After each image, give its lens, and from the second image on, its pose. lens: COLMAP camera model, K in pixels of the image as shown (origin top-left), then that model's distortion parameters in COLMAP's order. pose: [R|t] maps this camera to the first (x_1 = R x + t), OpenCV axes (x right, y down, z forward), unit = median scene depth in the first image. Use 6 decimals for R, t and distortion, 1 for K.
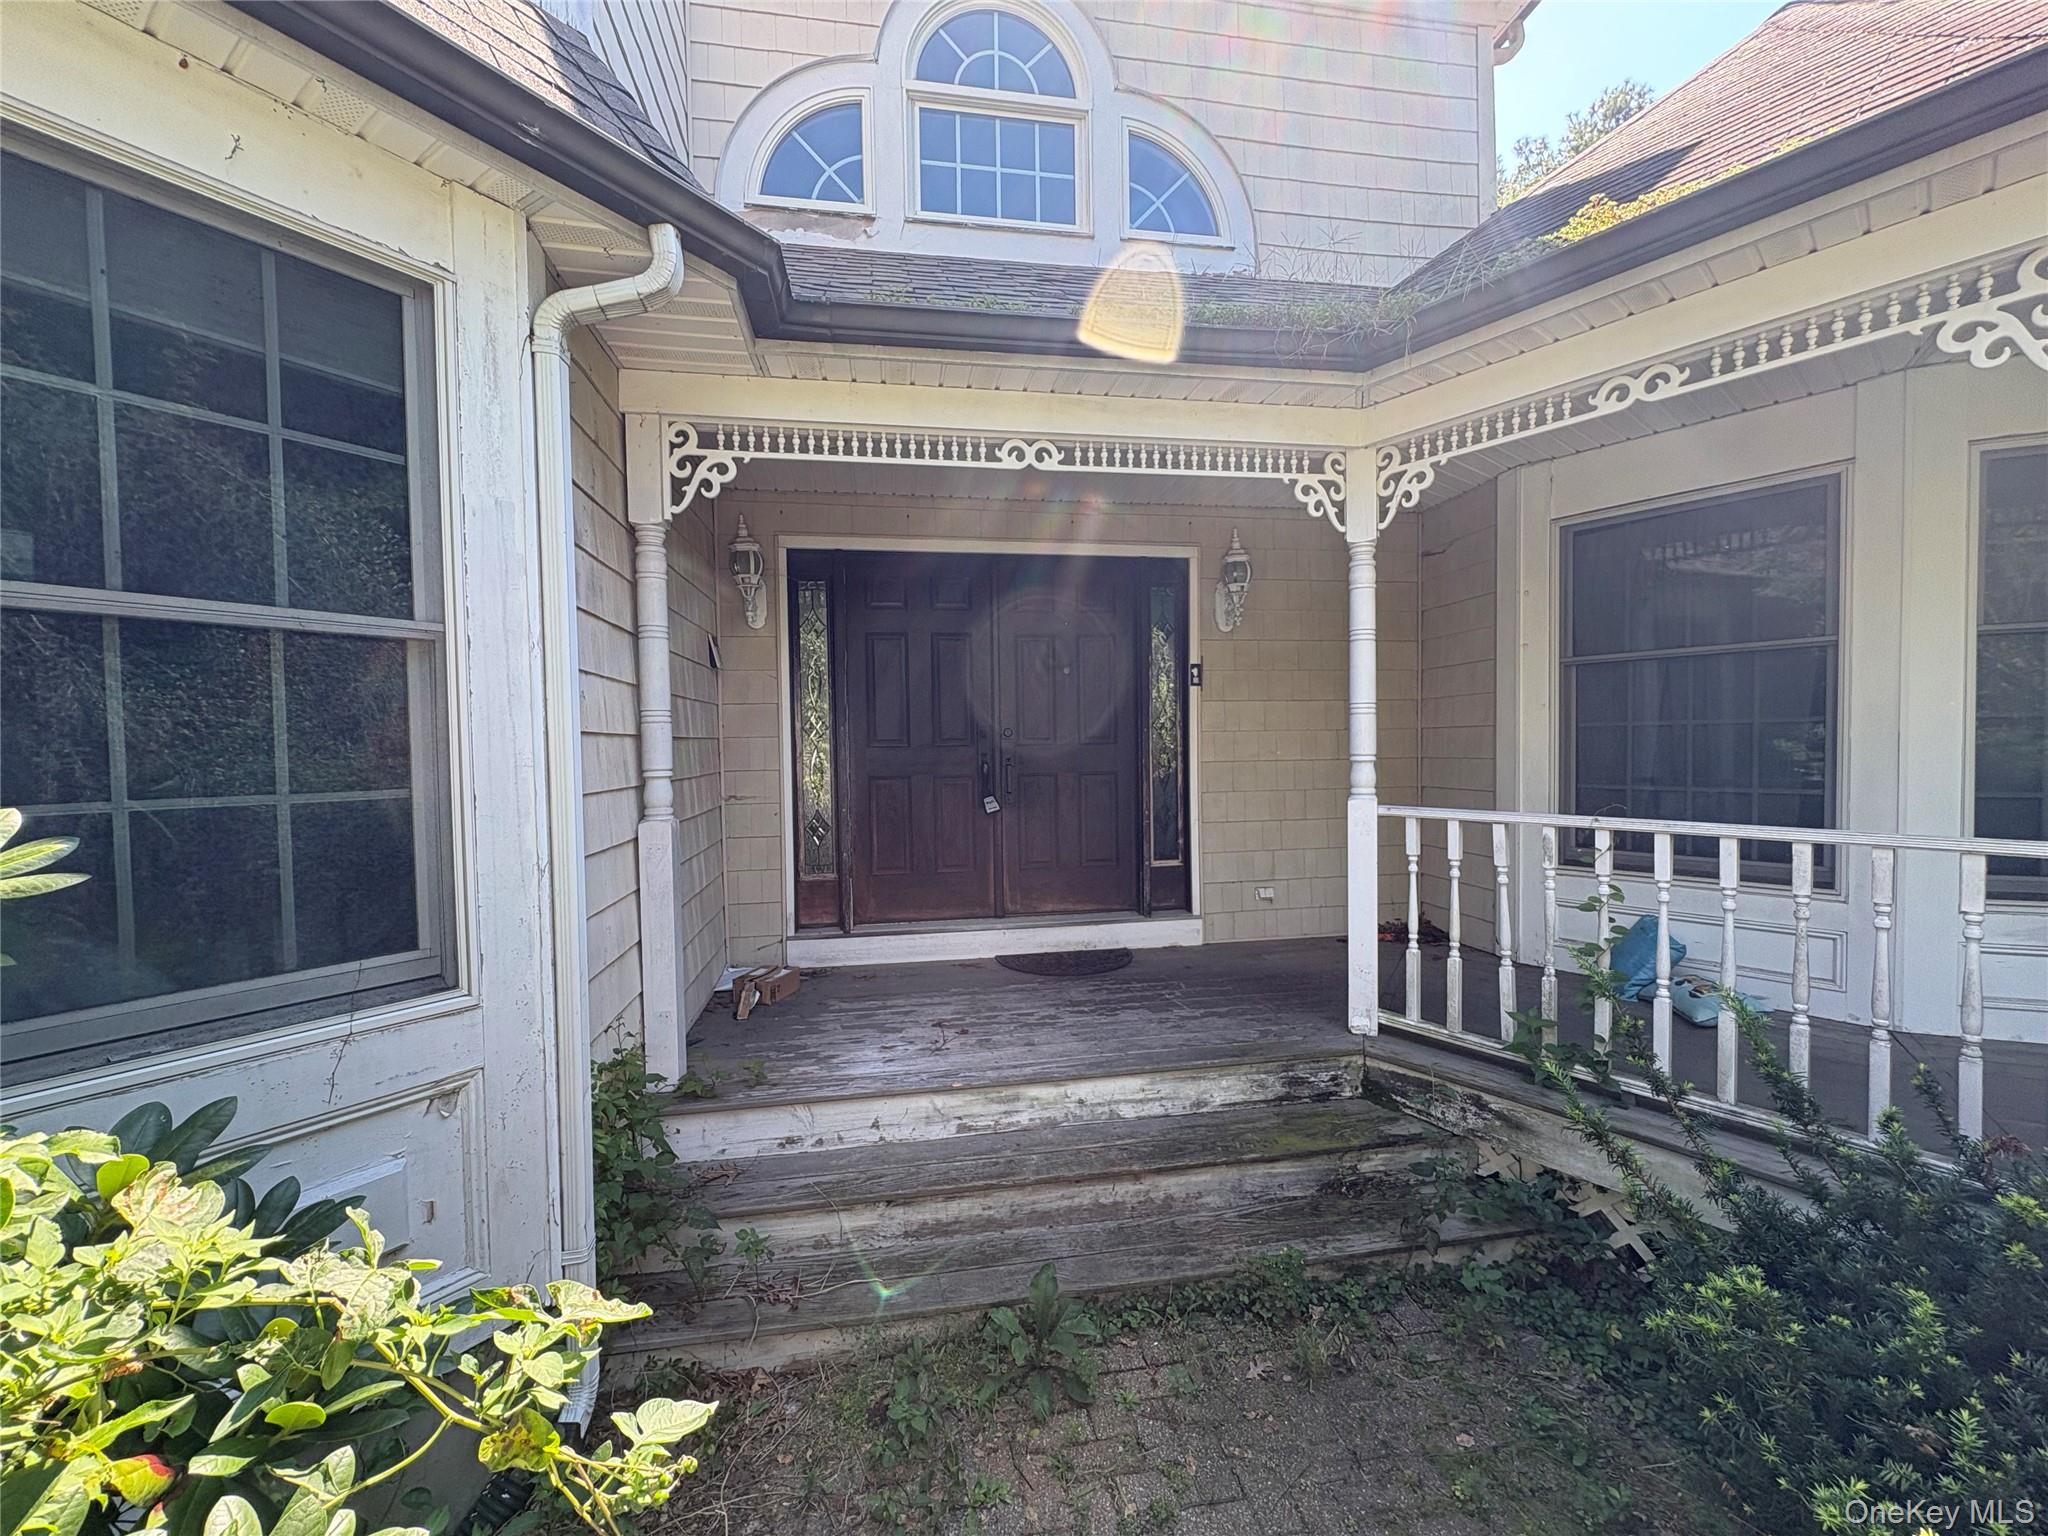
lens RADIAL K [[813.2, 0, 1023.7], [0, 813.2, 769.5], [0, 0, 1]] dist [0.002697, -0.000276]
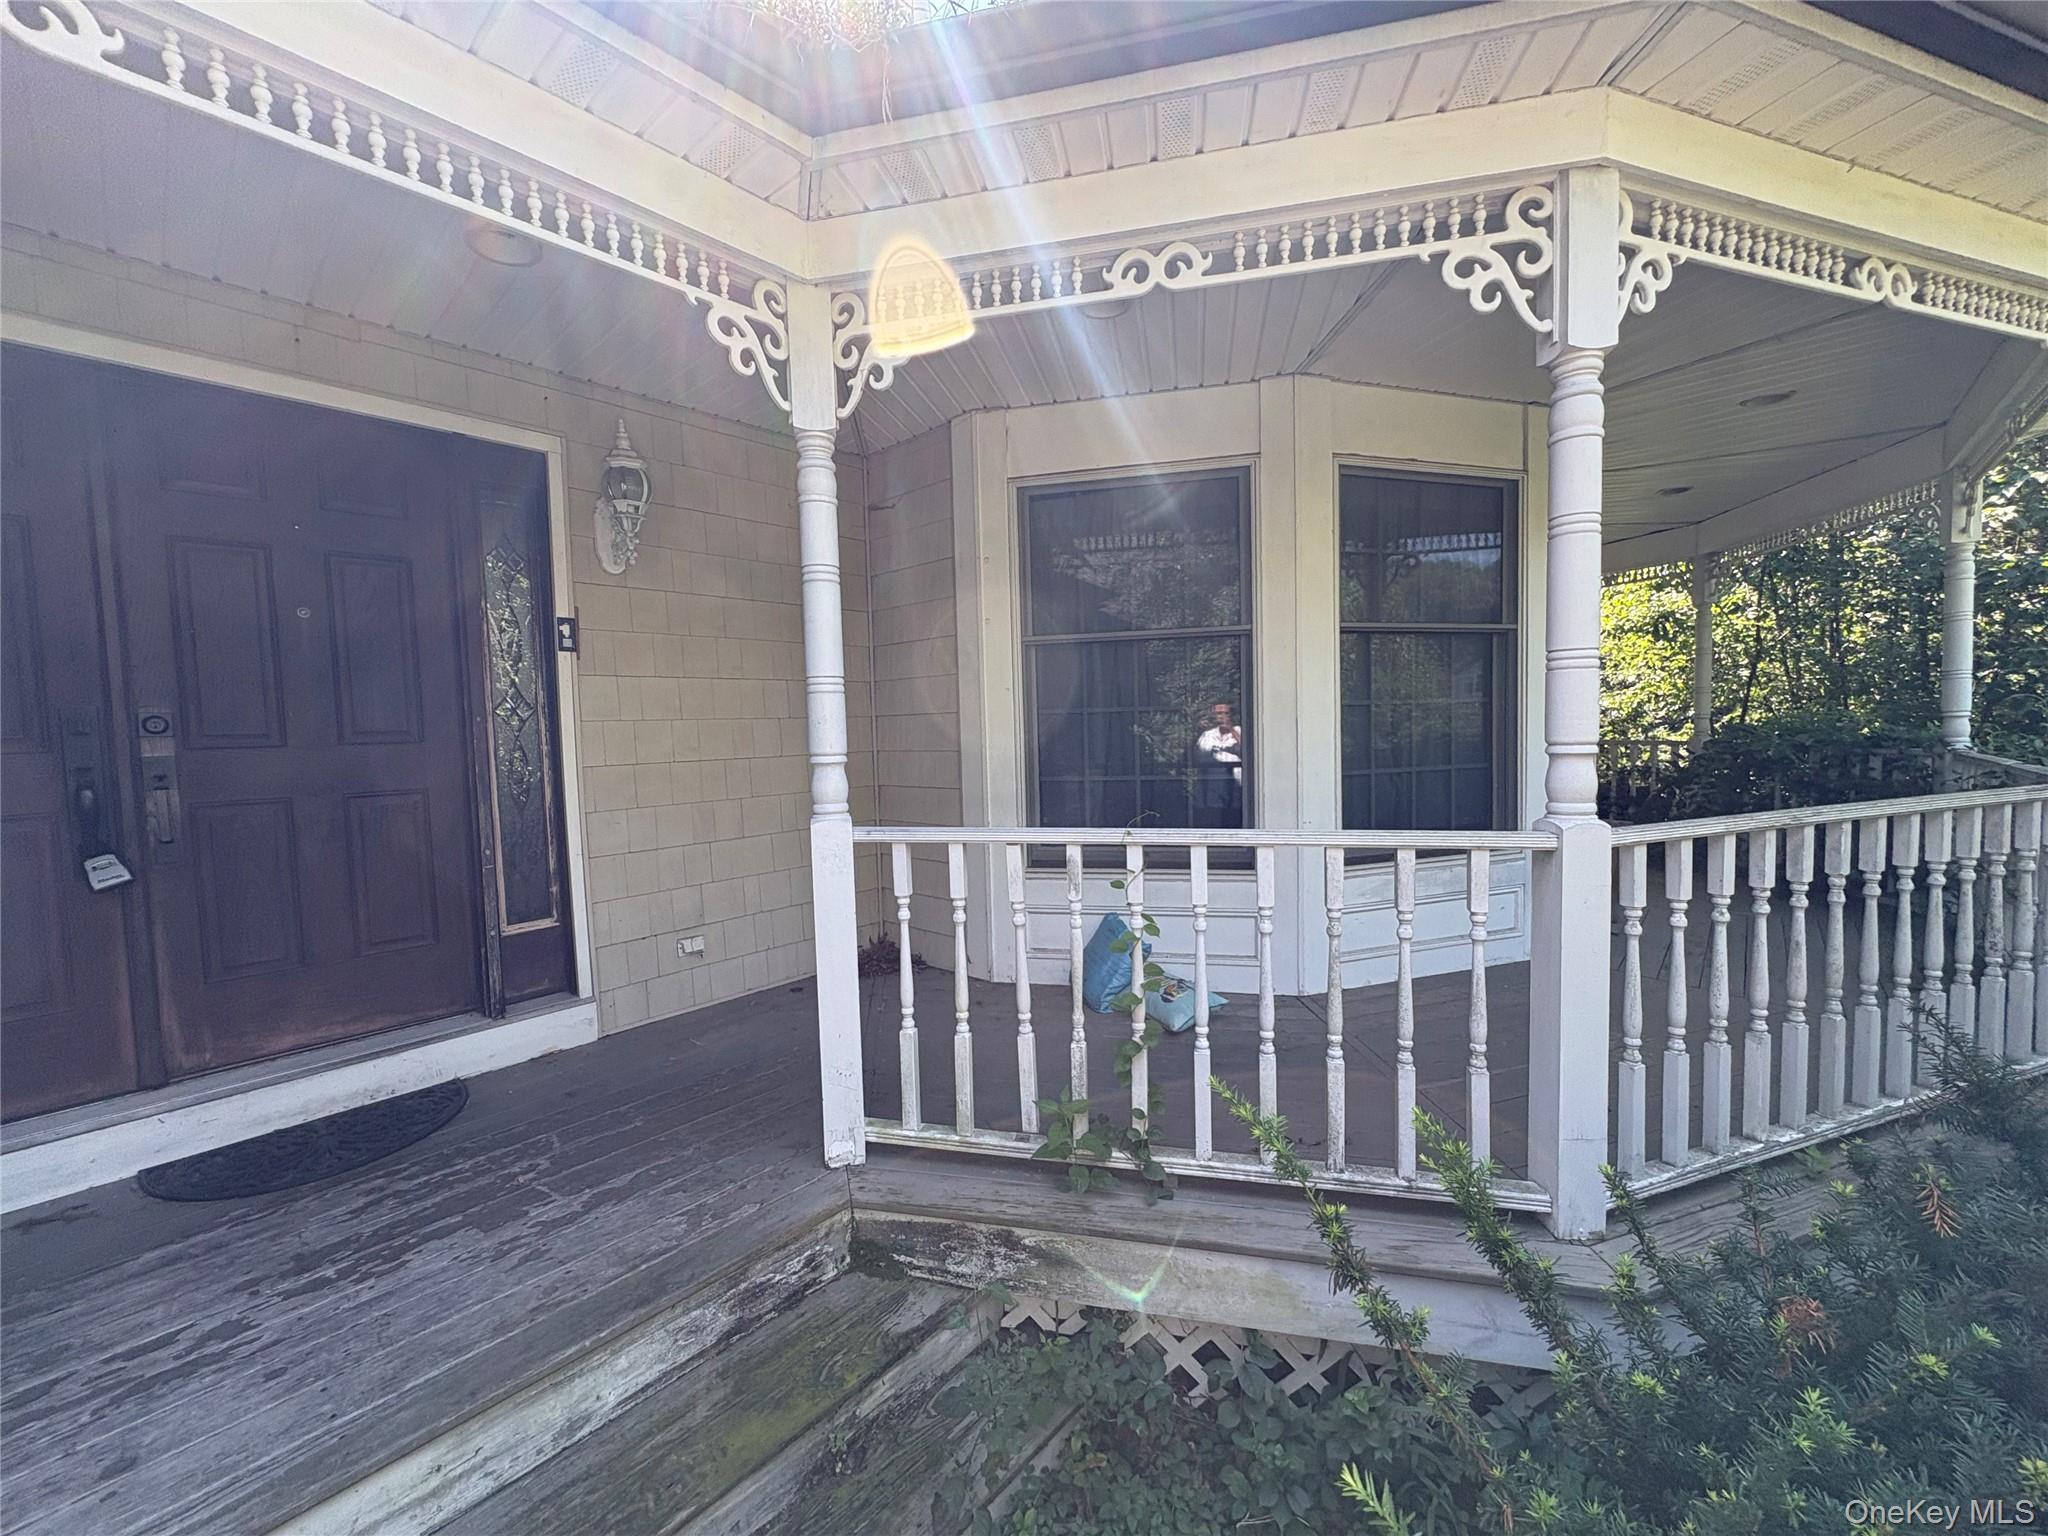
lens RADIAL K [[813.2, 0, 1025.4], [0, 813.2, 770.7], [0, 0, 1]] dist [0.002697, -0.000276]
pose [[0.778993, -0.042945, 0.625560, 0.124501], [0.034341, 0.999077, 0.025823, -0.016245], [-0.626091, 0.001366, 0.779749, 0.380276]]
